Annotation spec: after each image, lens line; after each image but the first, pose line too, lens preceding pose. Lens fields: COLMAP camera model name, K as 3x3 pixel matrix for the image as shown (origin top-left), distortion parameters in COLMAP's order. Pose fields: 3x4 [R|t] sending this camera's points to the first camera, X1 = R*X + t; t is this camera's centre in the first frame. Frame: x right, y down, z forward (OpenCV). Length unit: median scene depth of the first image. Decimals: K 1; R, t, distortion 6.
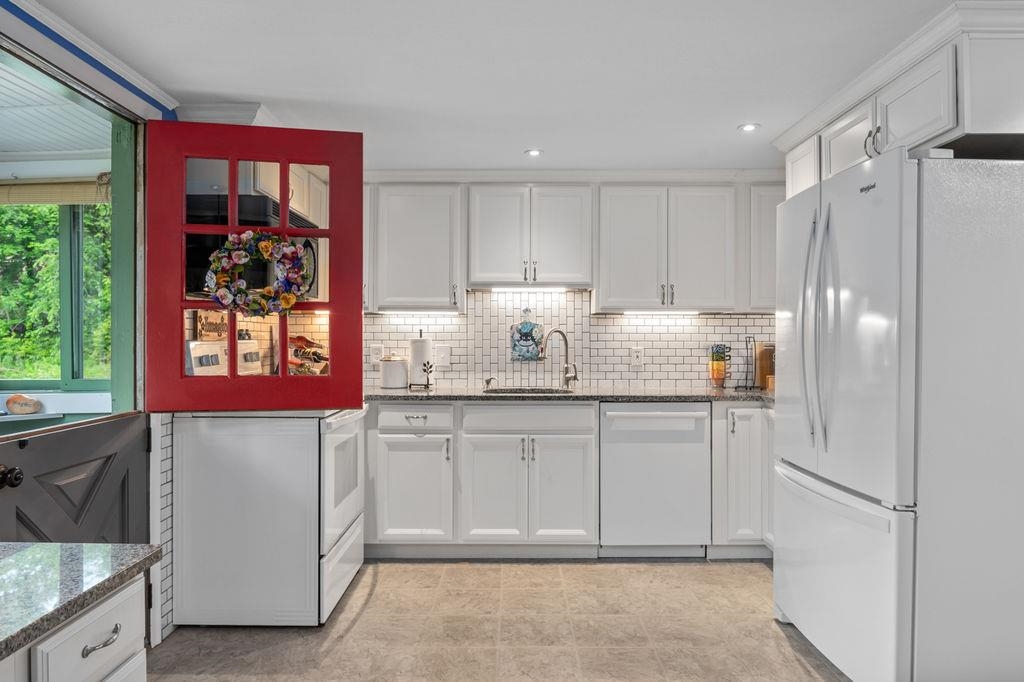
lens RADIAL K [[658.9, 0, 513.2], [0, 658.9, 340.9], [0, 0, 1]] dist [-0.005979, -0.007063]
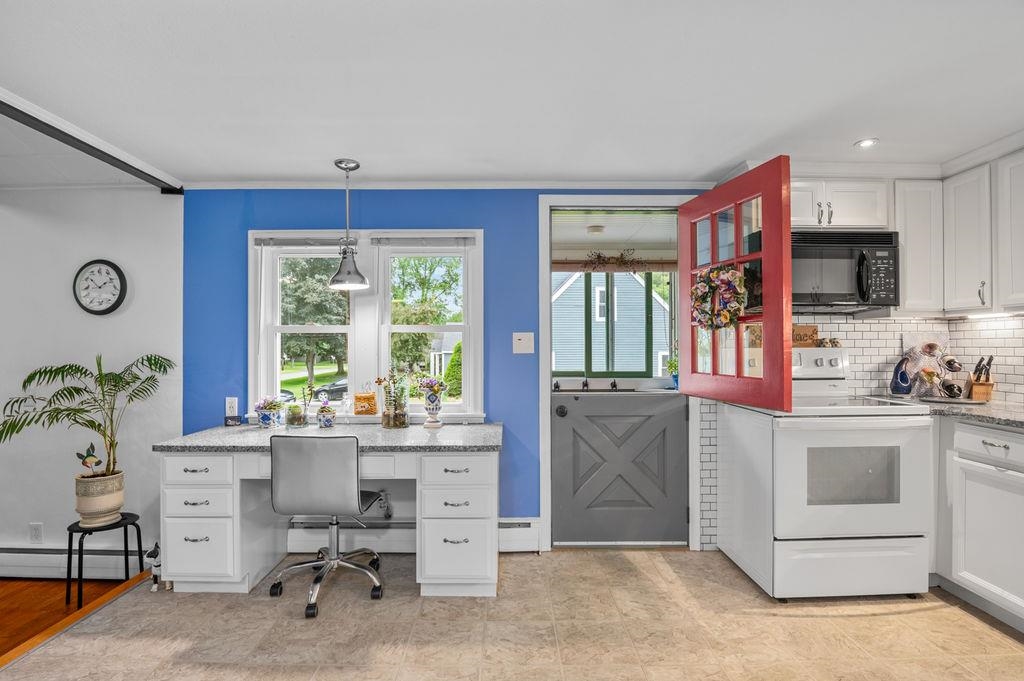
lens RADIAL K [[500.5, 0, 516.3], [0, 500.5, 342.1], [0, 0, 1]] dist [-0.021195, -0.001651]
pose [[0.017849, -0.009252, -0.999798, 0.518632], [-0.001745, 0.999955, -0.009284, -0.001180], [0.999839, 0.001910, 0.017832, 0.501315]]
